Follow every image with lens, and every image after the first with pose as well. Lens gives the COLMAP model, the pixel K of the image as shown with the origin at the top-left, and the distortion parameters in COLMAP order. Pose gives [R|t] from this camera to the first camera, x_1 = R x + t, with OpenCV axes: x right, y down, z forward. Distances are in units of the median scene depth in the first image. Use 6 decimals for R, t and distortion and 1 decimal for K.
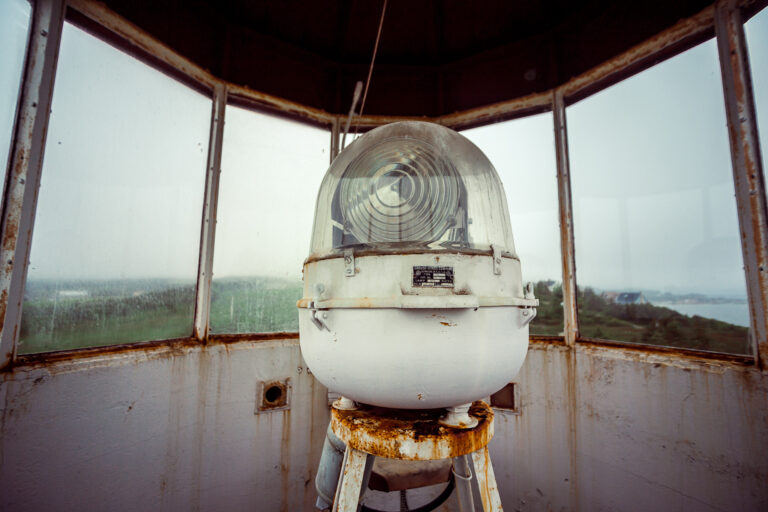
lens RADIAL K [[334.2, 0, 382.5], [0, 334.2, 253.1], [0, 0, 1]] dist [-0.015668, 0.006444]
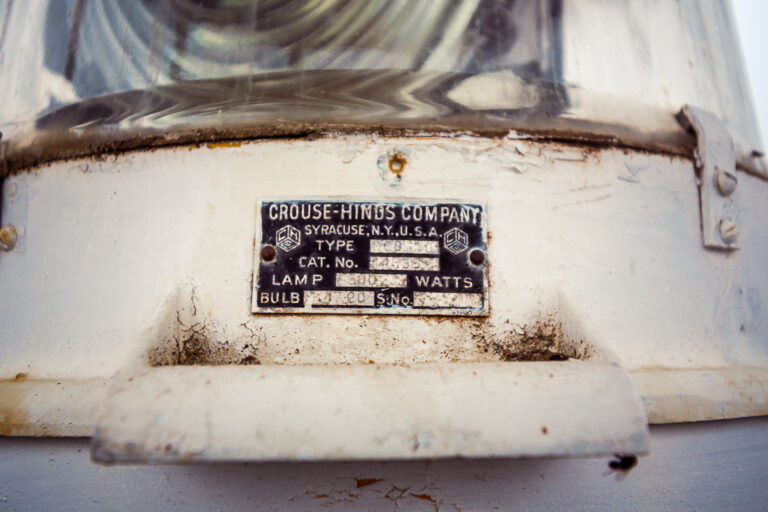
lens RADIAL K [[670.2, 0, 385.7], [0, 670.2, 222.9], [0, 0, 1]] dist [0.016156, 0.001043]
pose [[0.998736, -0.016837, -0.047350, 0.072580], [0.014037, 0.998169, -0.058838, 0.029946], [0.048254, 0.058099, 0.997144, 0.260576]]
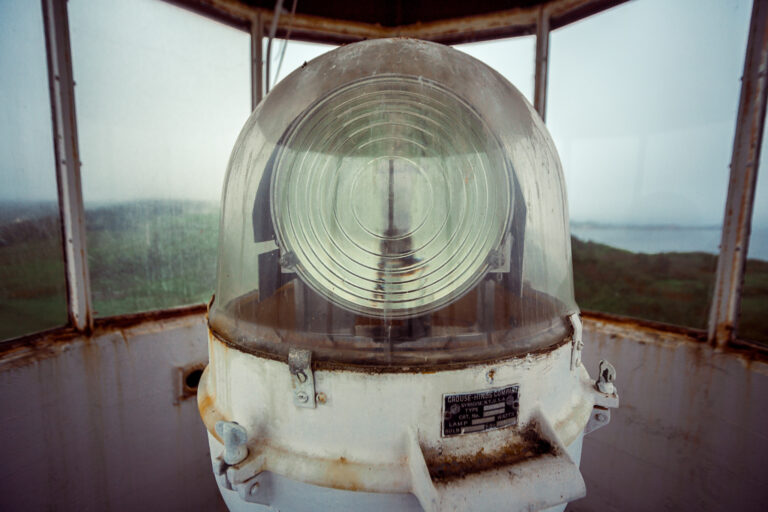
lens RADIAL K [[334.2, 0, 383.3], [0, 334.2, 255.0], [0, 0, 1]] dist [-0.015668, 0.006444]
pose [[0.980784, -0.018314, 0.194237, -0.032758], [-0.025462, 0.975053, 0.220506, -0.104128], [-0.193430, -0.221214, 0.955850, 0.251675]]
